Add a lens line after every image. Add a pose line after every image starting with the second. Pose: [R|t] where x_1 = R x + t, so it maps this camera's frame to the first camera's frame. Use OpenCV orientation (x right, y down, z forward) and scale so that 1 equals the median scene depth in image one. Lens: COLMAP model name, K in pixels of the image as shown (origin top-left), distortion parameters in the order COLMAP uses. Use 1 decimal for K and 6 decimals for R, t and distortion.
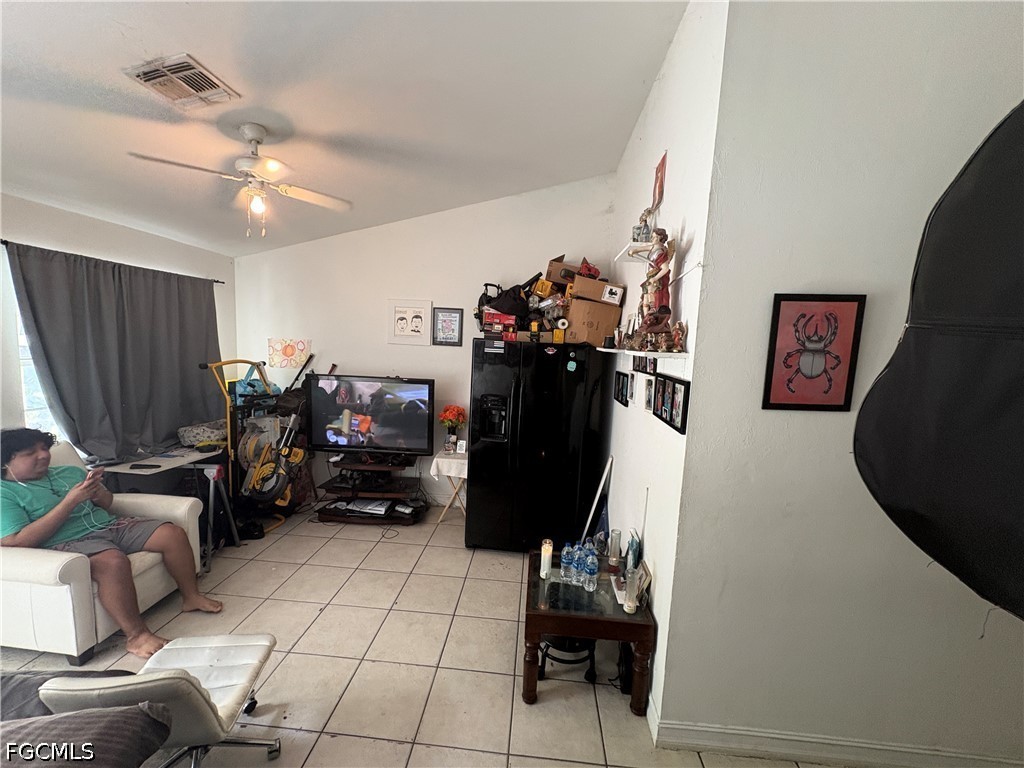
lens RADIAL K [[404.9, 0, 511.1], [0, 404.9, 384.8], [0, 0, 1]] dist [0.002794, 0.000424]
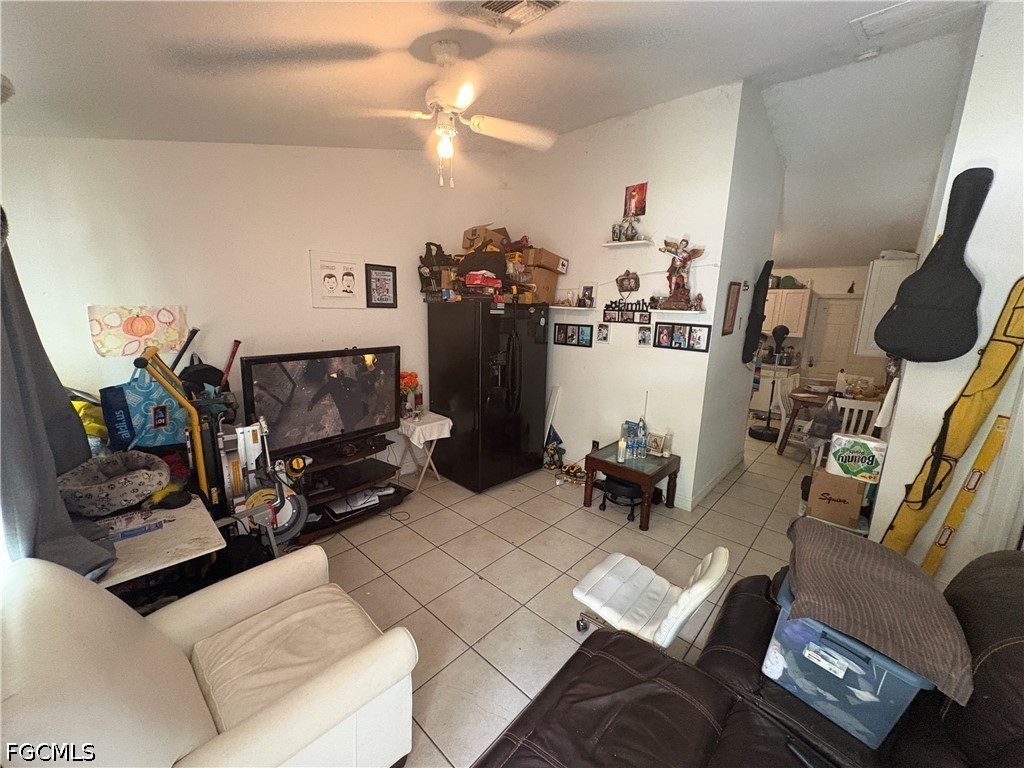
lens RADIAL K [[404.9, 0, 508.2], [0, 404.9, 384.0], [0, 0, 1]] dist [0.002794, 0.000424]
pose [[0.629734, -0.178992, 0.755908, -0.723875], [0.083572, 0.983054, 0.163156, -0.055774], [-0.772302, -0.039572, 0.634022, 0.211857]]
